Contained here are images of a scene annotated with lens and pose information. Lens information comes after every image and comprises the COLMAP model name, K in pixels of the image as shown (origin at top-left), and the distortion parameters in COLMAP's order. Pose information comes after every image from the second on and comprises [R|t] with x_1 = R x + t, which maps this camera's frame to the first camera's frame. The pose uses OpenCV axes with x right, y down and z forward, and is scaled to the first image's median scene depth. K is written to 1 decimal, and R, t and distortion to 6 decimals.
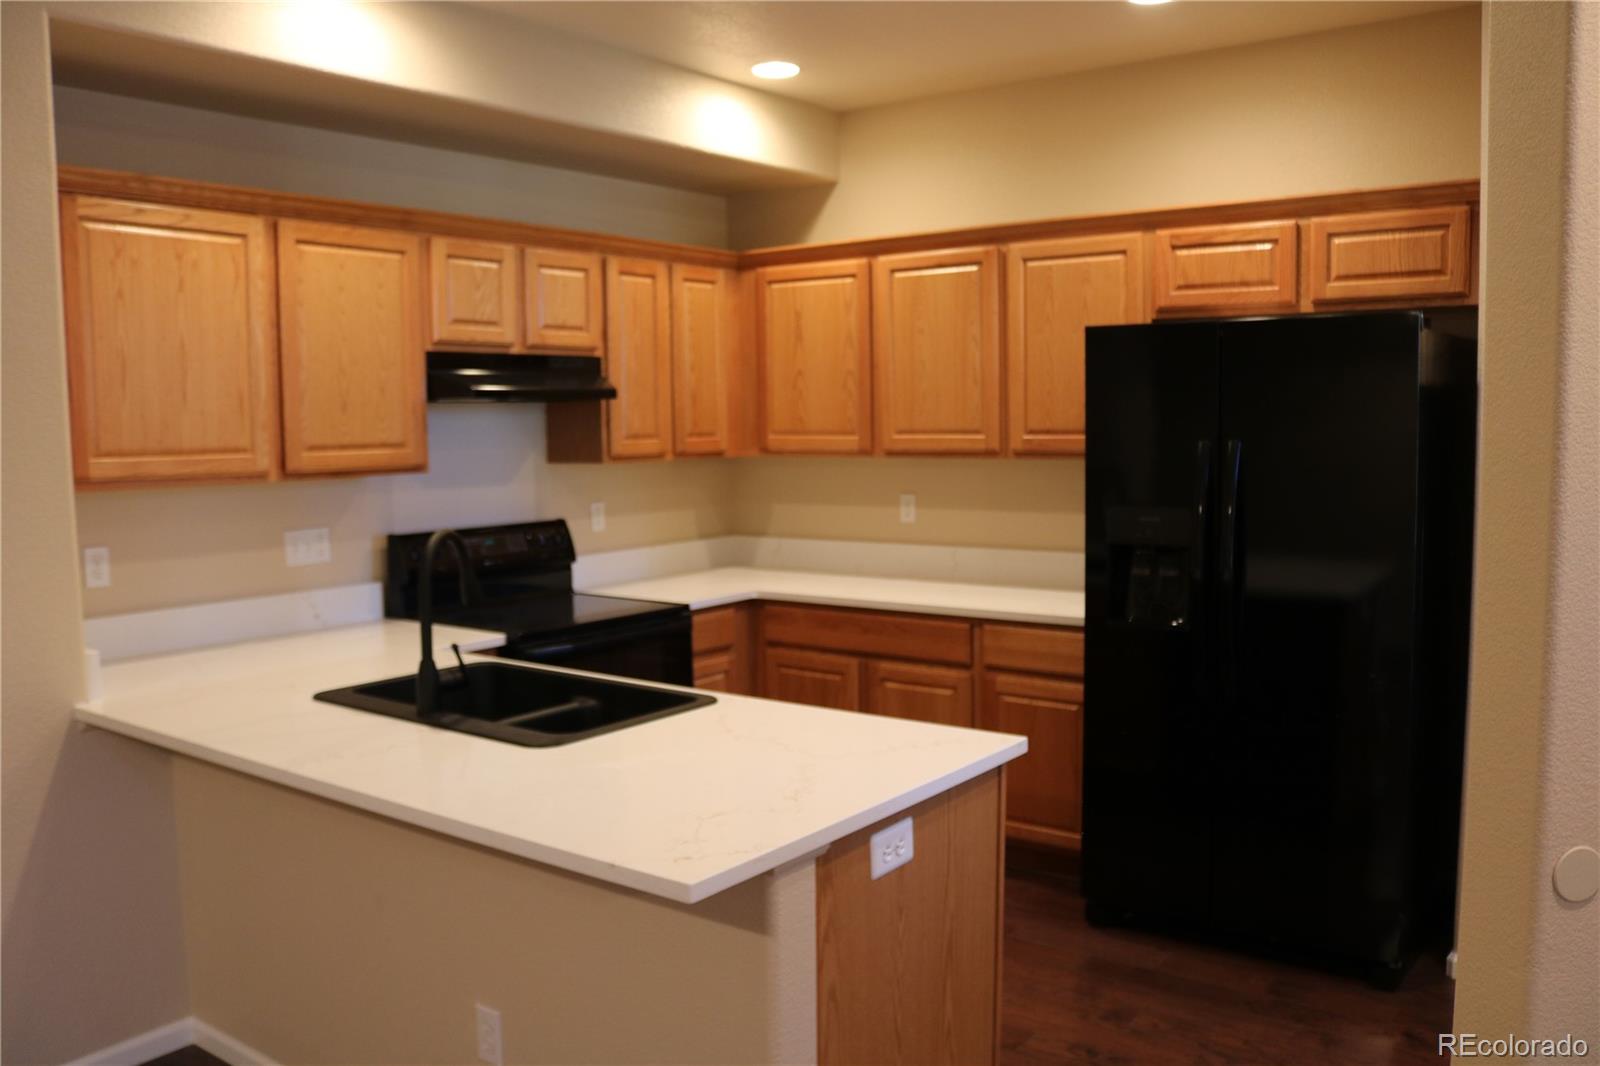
lens RADIAL K [[1323.4, 0, 794.7], [0, 1323.4, 543.4], [0, 0, 1]] dist [-0.159968, 0.126804]
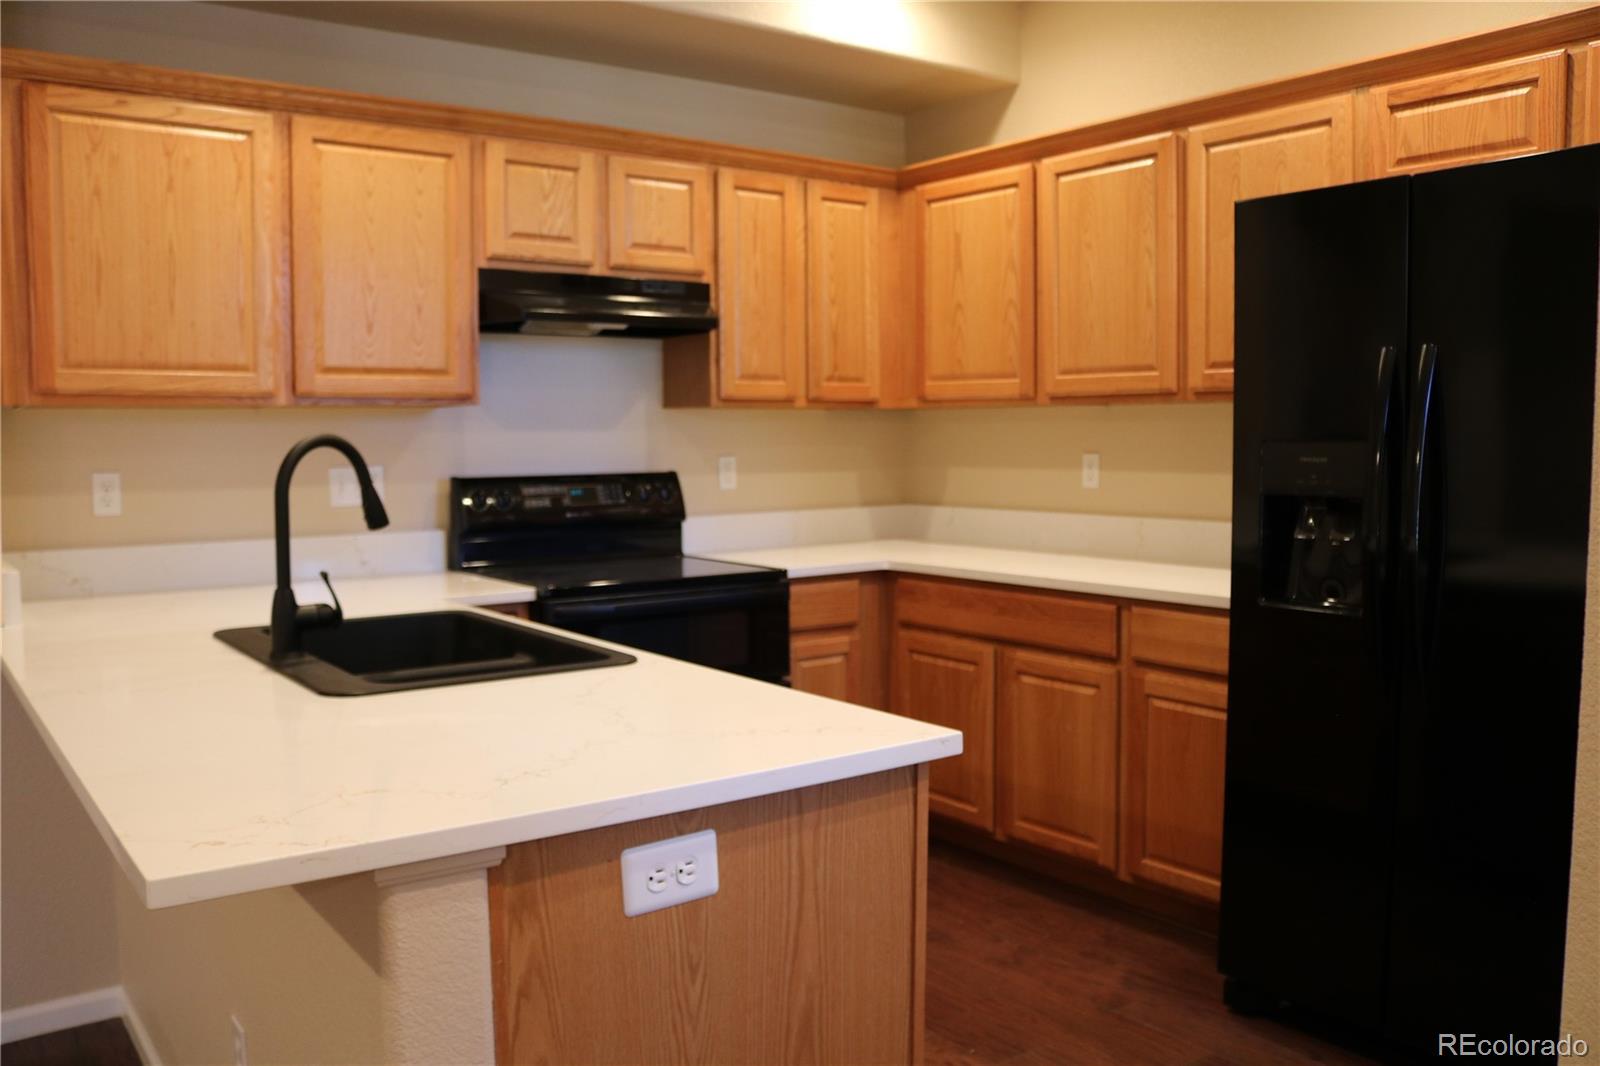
lens RADIAL K [[1323.4, 0, 794.7], [0, 1323.4, 543.4], [0, 0, 1]] dist [-0.159968, 0.126804]
pose [[0.958947, 0.031621, -0.281815, 0.165002], [-0.034521, 0.999390, -0.005331, 0.034354], [0.281475, 0.014841, 0.959454, 0.194429]]
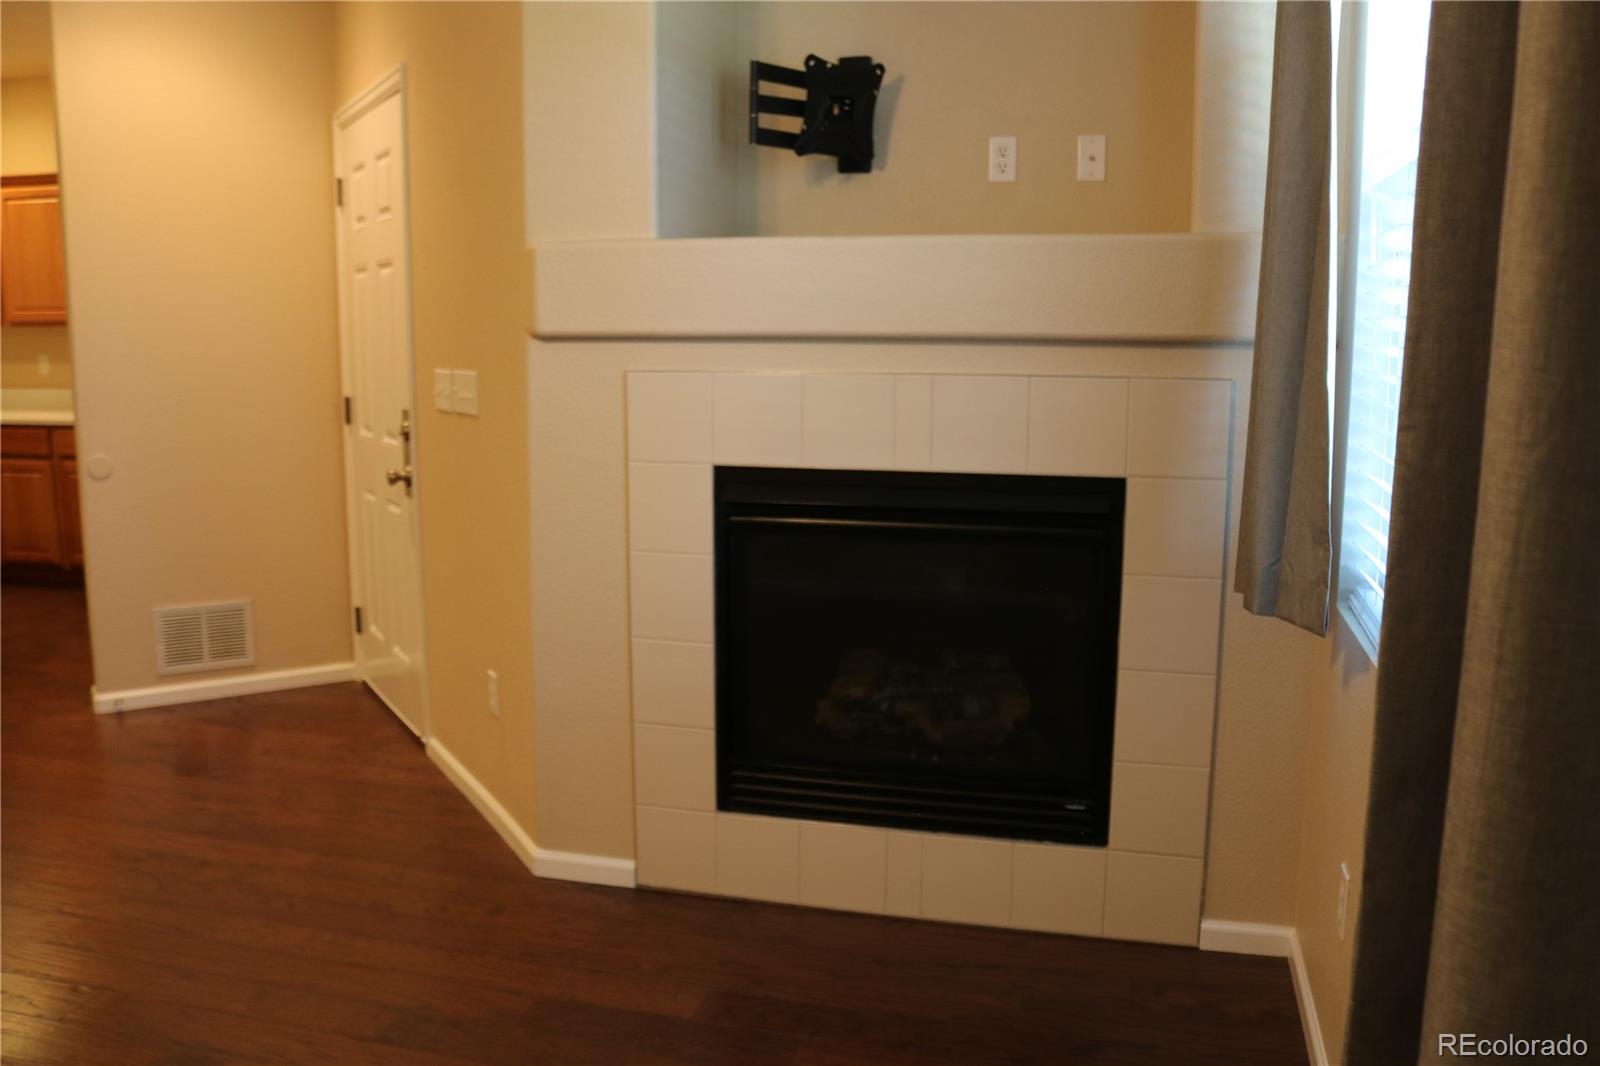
lens RADIAL K [[1323.4, 0, 794.7], [0, 1323.4, 543.4], [0, 0, 1]] dist [-0.159968, 0.126804]
pose [[0.929562, -0.041537, 0.366318, 0.393723], [0.019670, 0.997805, 0.063229, 0.116111], [-0.368140, -0.051569, 0.928339, -0.725271]]
